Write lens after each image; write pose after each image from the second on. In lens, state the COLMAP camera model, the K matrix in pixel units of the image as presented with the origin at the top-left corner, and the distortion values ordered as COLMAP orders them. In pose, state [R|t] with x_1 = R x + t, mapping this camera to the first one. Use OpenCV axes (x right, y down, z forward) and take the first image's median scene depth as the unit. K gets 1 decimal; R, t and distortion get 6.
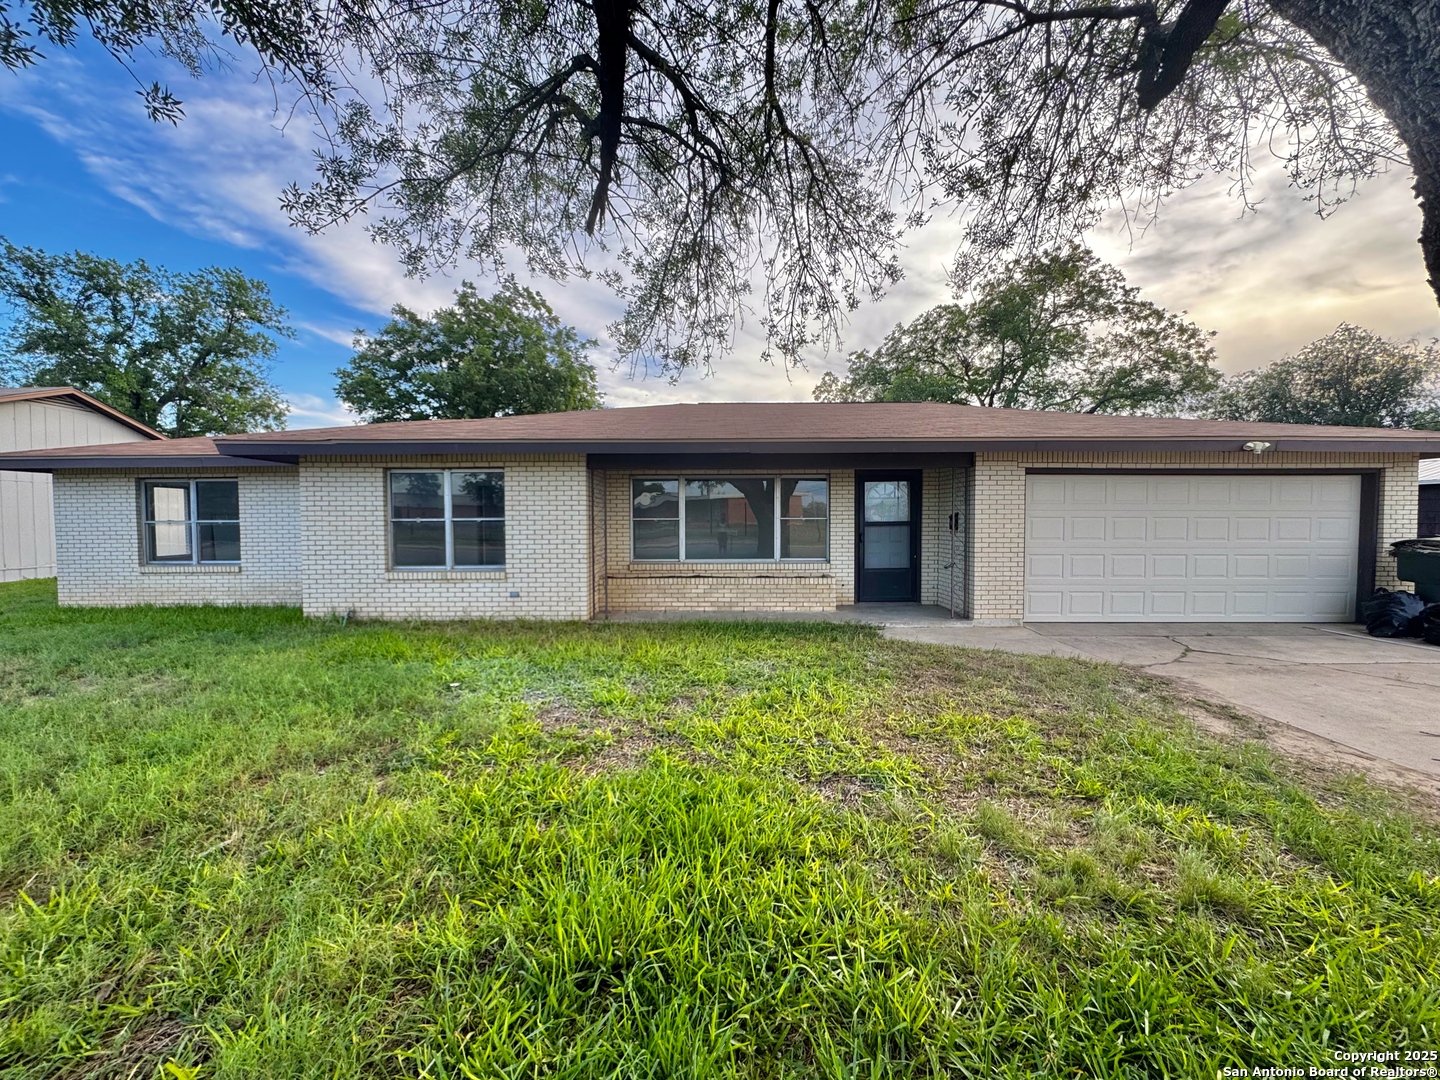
lens RADIAL K [[581.4, 0, 720.0], [0, 581.4, 540.0], [0, 0, 1]] dist [0.000938, 0.000165]
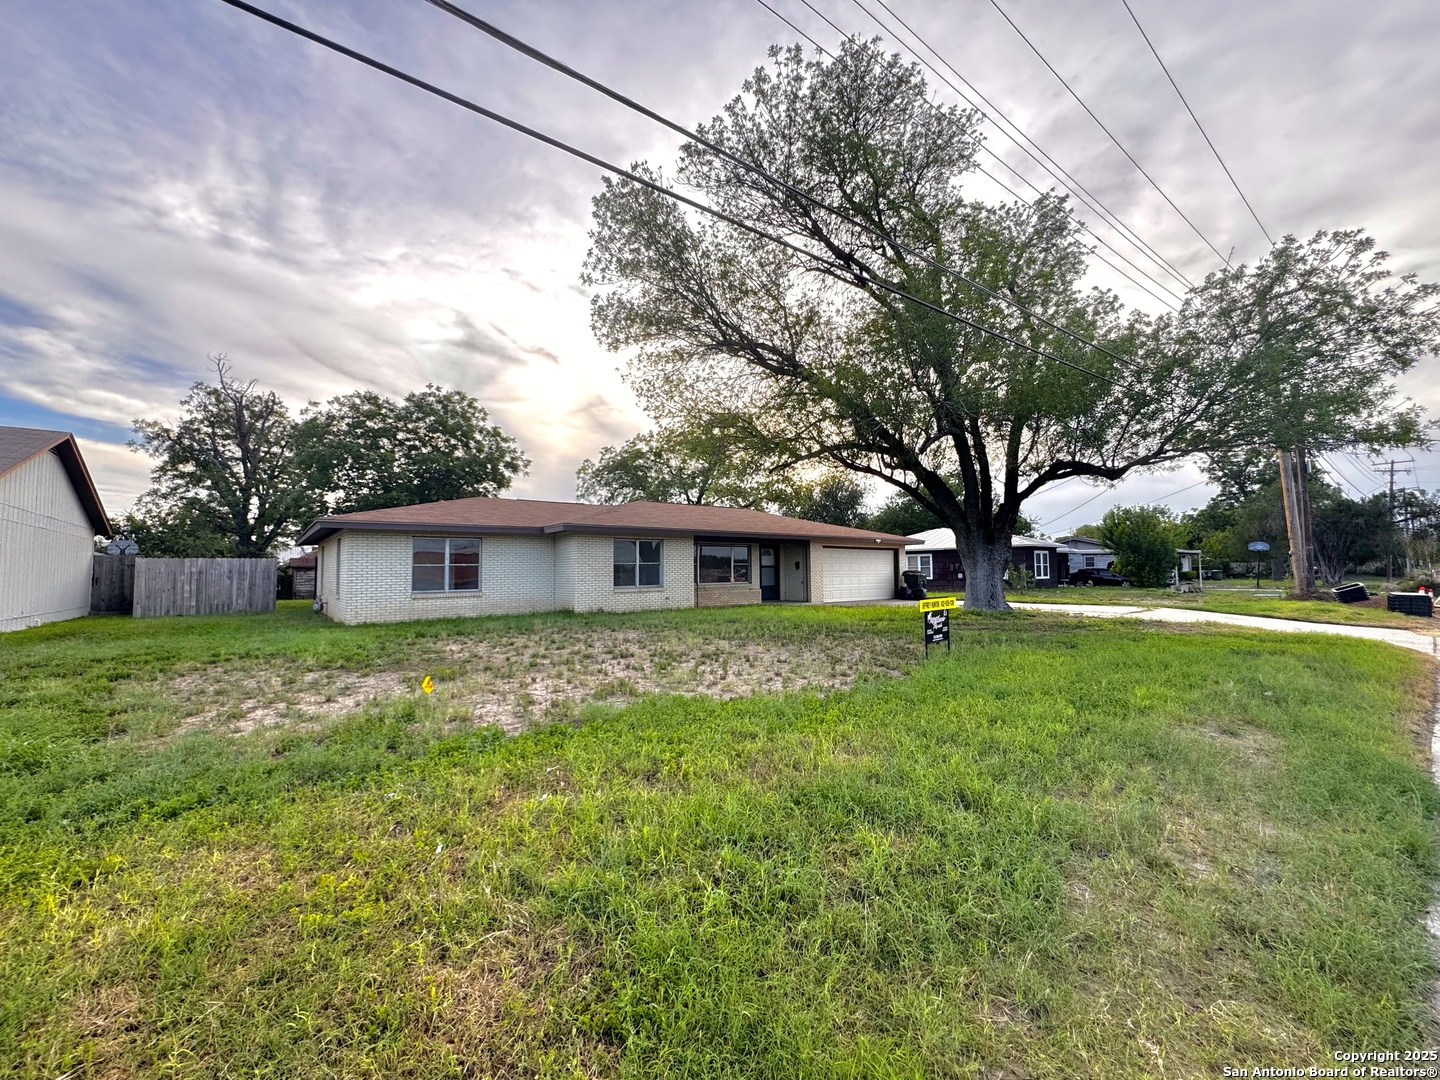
lens RADIAL K [[581.4, 0, 720.0], [0, 581.4, 540.0], [0, 0, 1]] dist [0.000938, 0.000165]
pose [[0.787457, 0.029813, 0.615648, -1.353141], [0.030165, 0.995769, -0.086803, 0.062233], [-0.615631, 0.086925, 0.783226, -0.770963]]
